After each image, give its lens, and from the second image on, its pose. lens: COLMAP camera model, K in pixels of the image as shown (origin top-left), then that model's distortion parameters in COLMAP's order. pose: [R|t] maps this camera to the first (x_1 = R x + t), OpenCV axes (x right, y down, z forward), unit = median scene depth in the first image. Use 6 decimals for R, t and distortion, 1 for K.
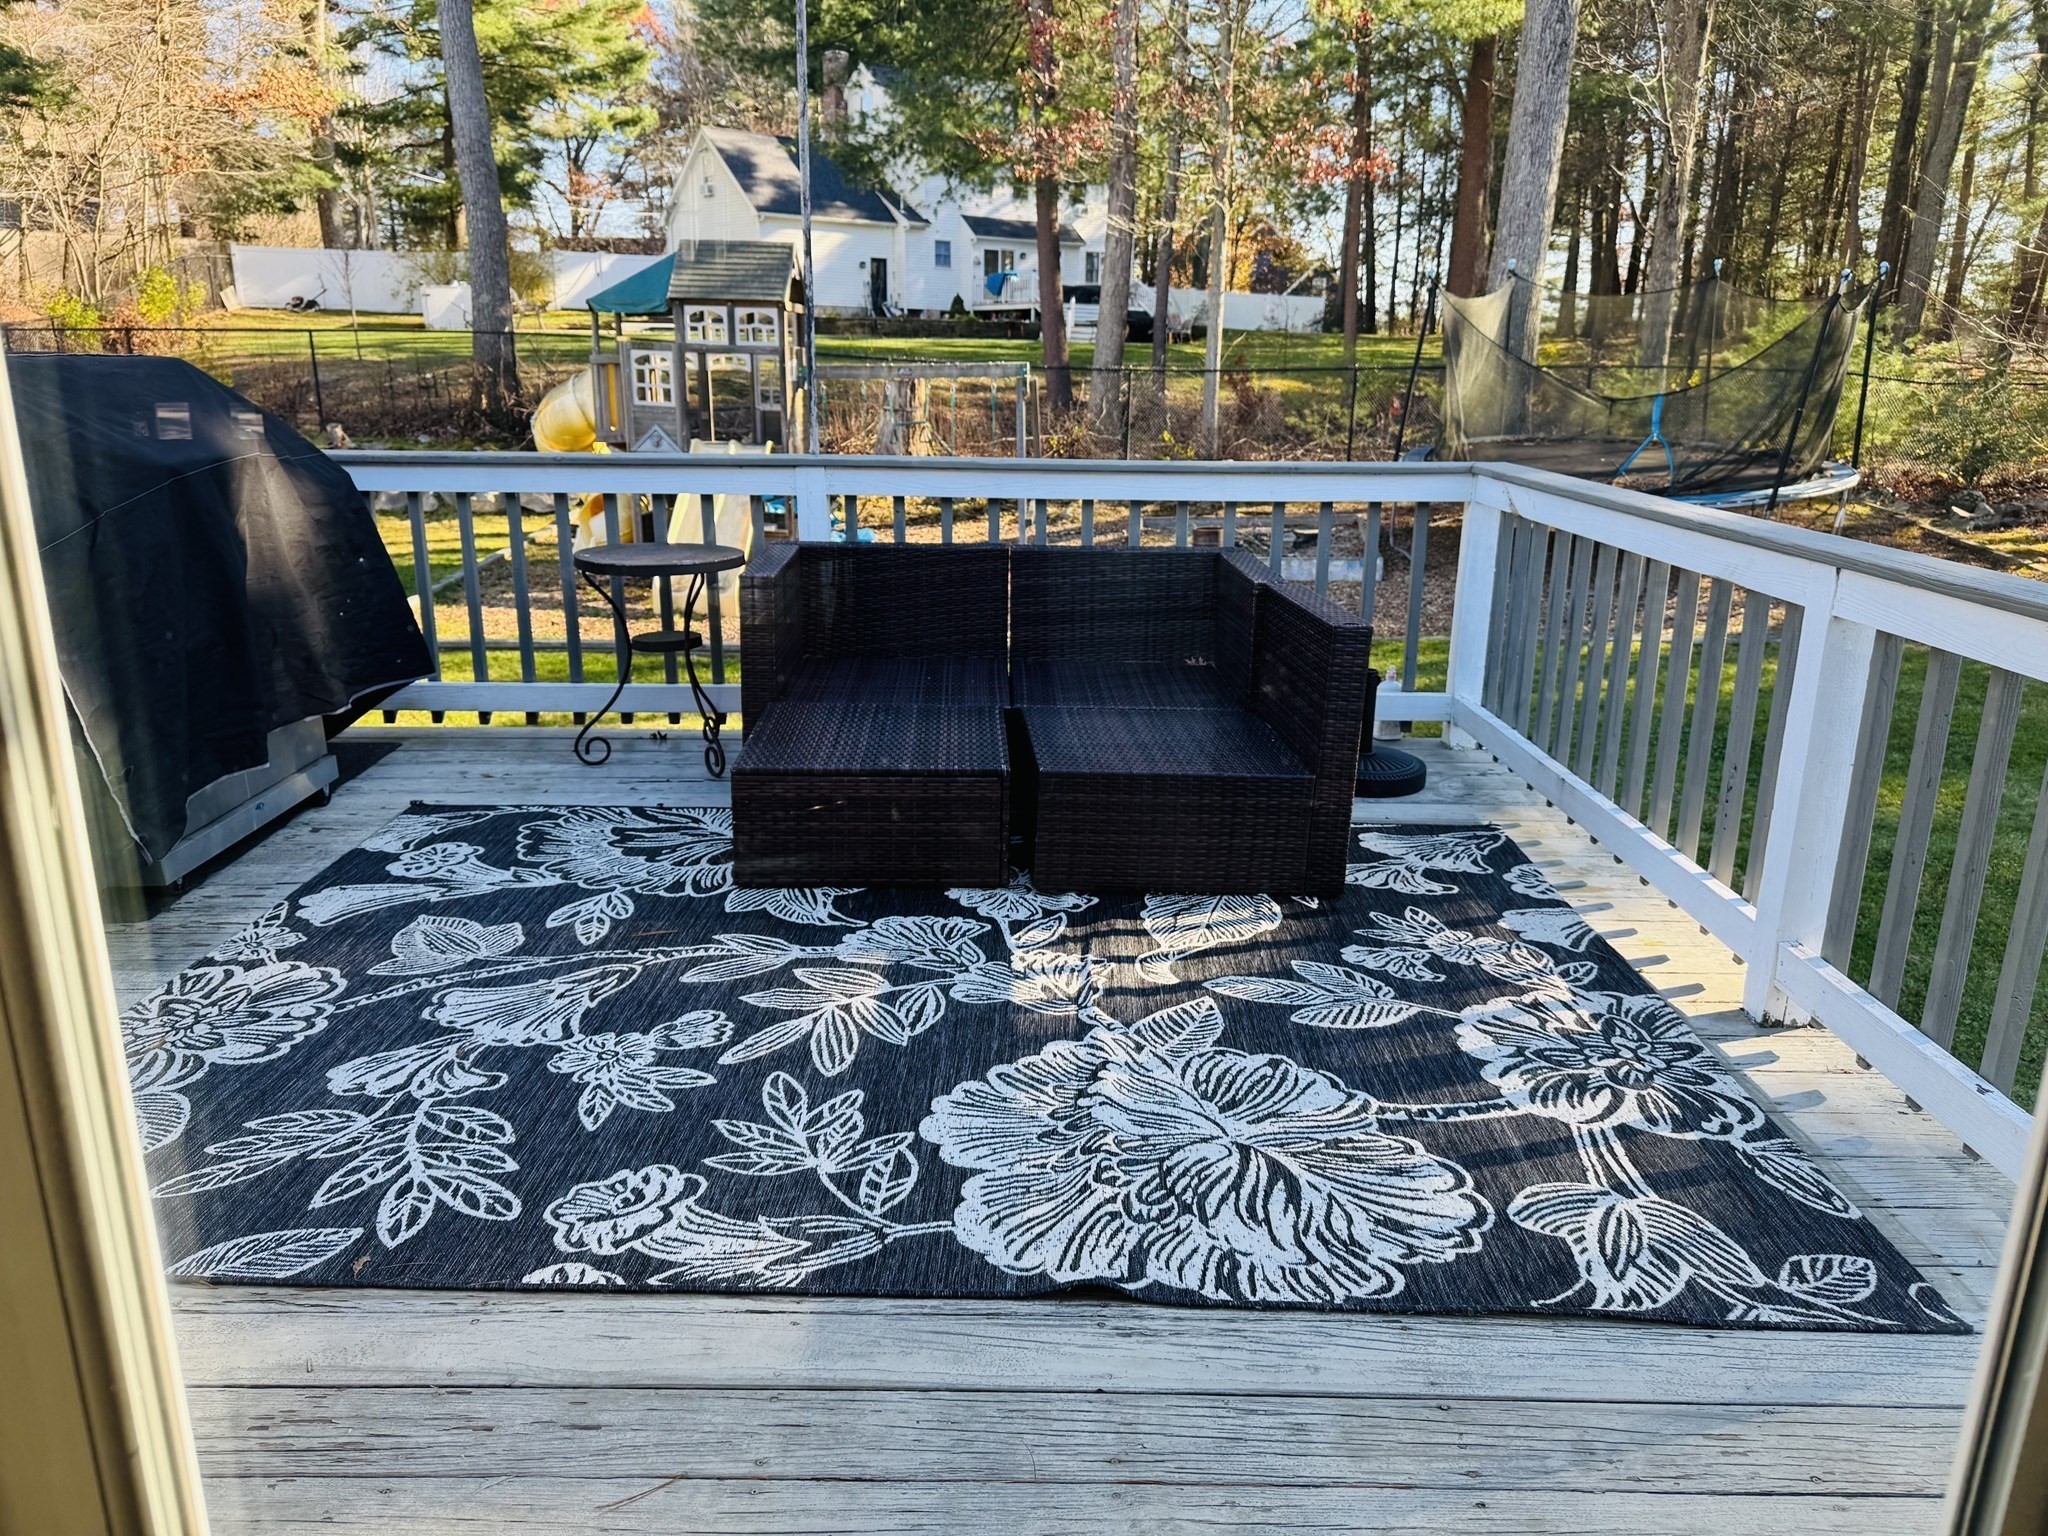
lens RADIAL K [[1449.8, 0, 984.6], [0, 1449.8, 771.6], [0, 0, 1]] dist [0.055794, -0.069330]
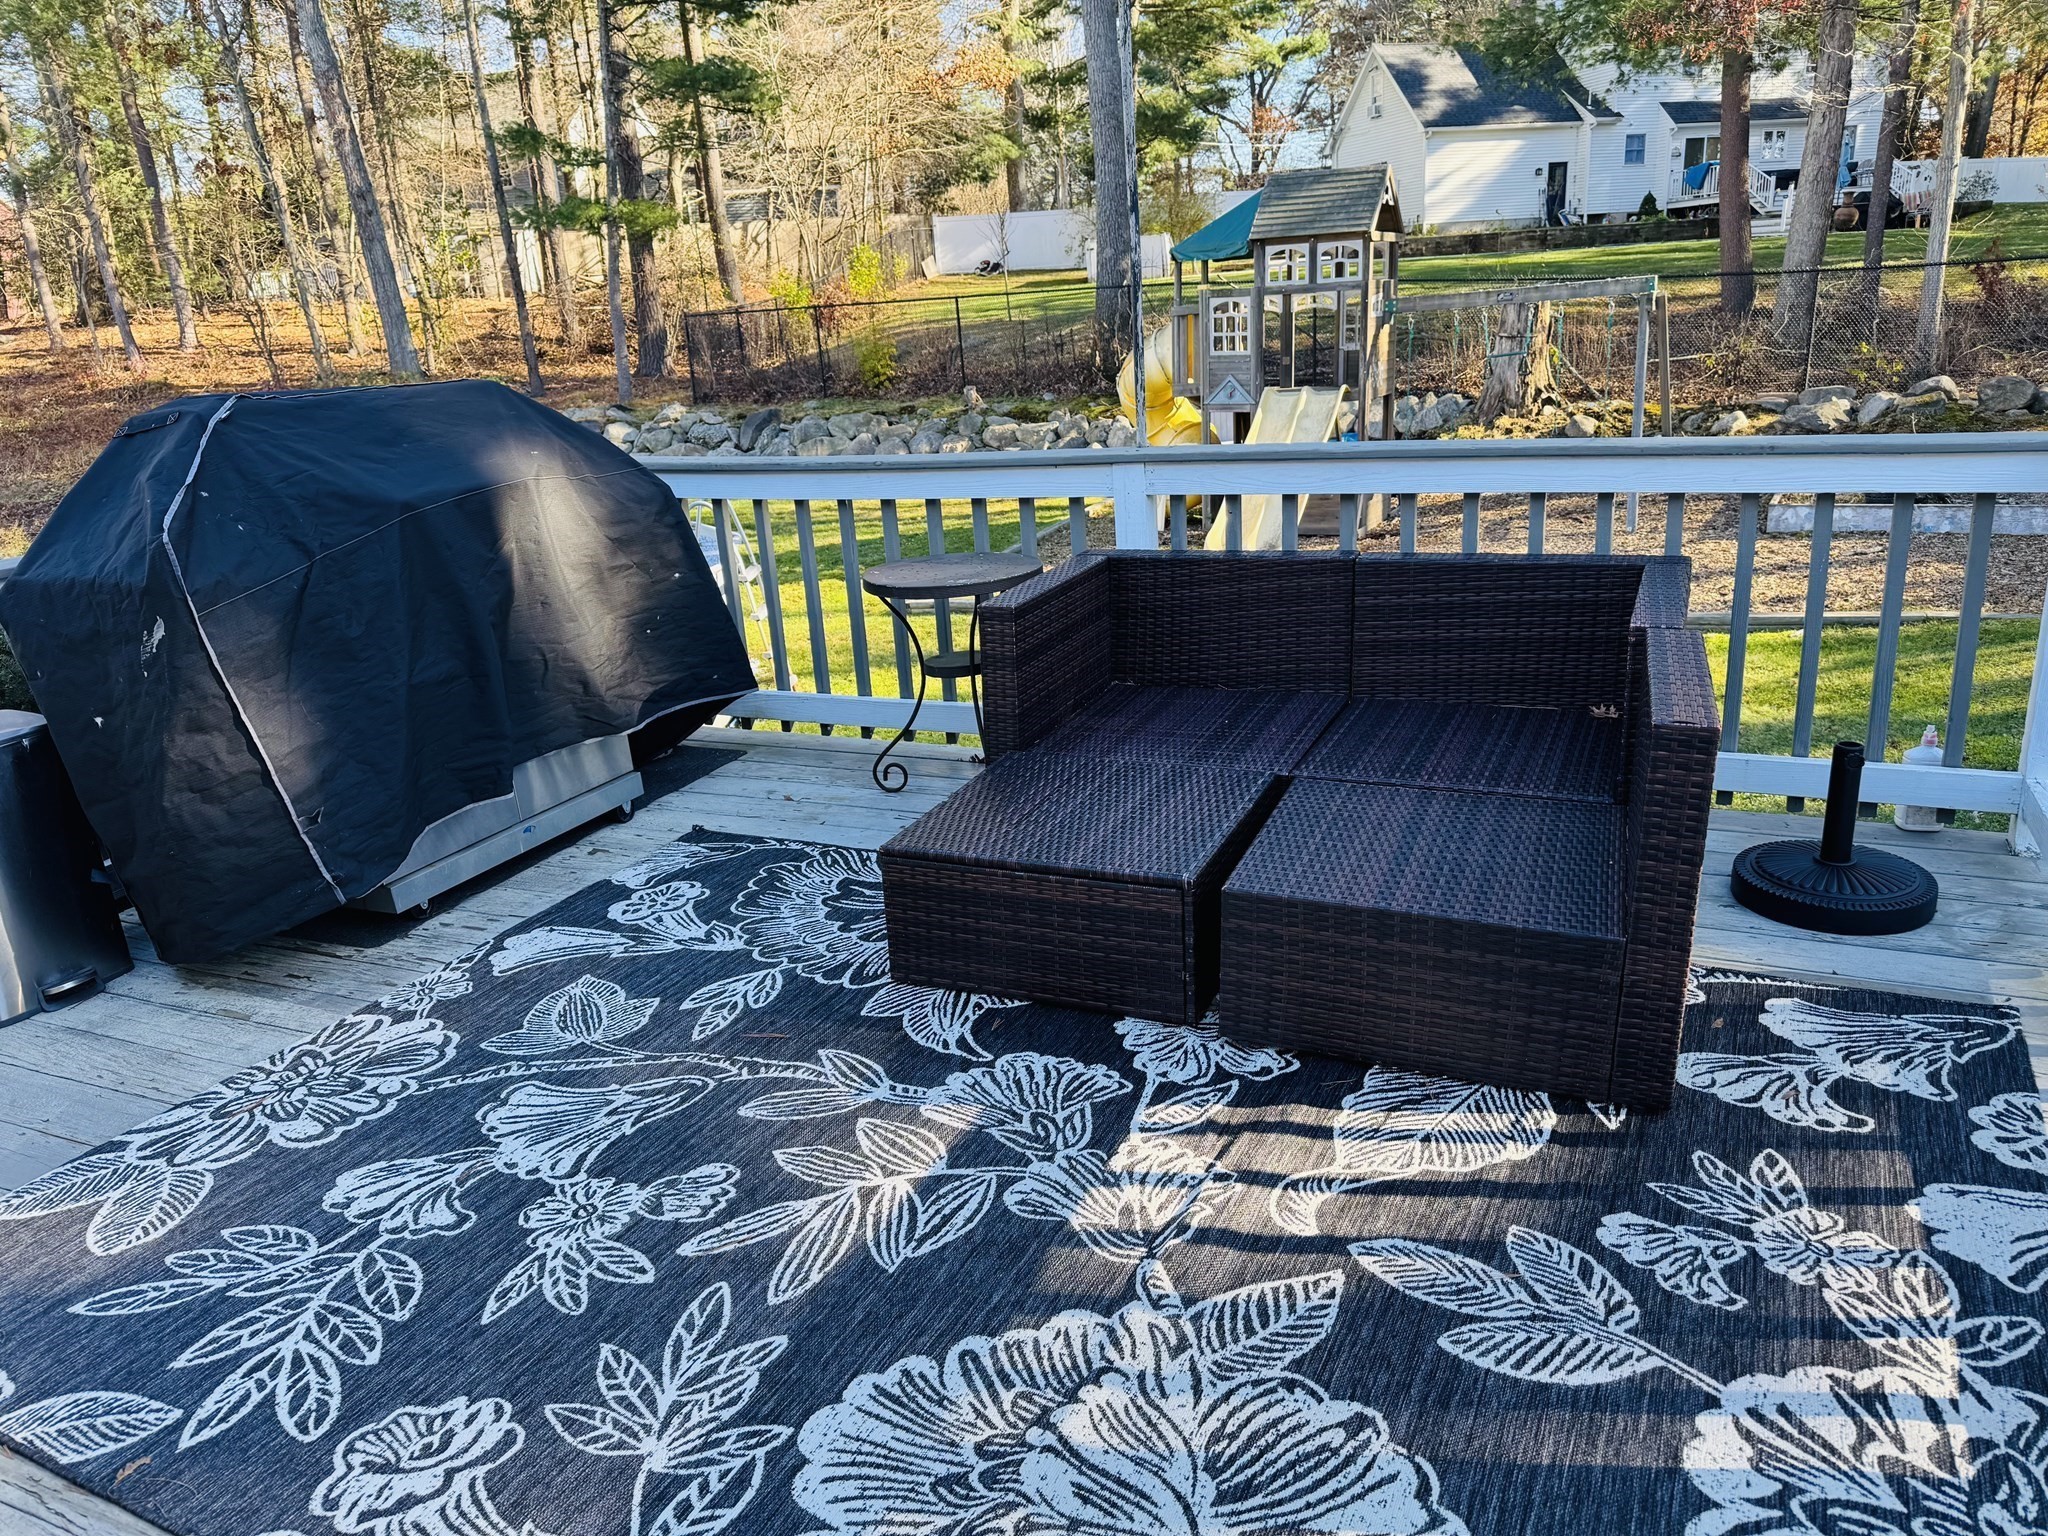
lens RADIAL K [[1449.8, 0, 1003.5], [0, 1449.8, 750.7], [0, 0, 1]] dist [0.055794, -0.069330]
pose [[0.906818, 0.059649, -0.417281, 0.249580], [-0.046585, 0.998055, 0.041432, -0.100151], [0.418941, -0.018132, 0.907833, 0.265005]]
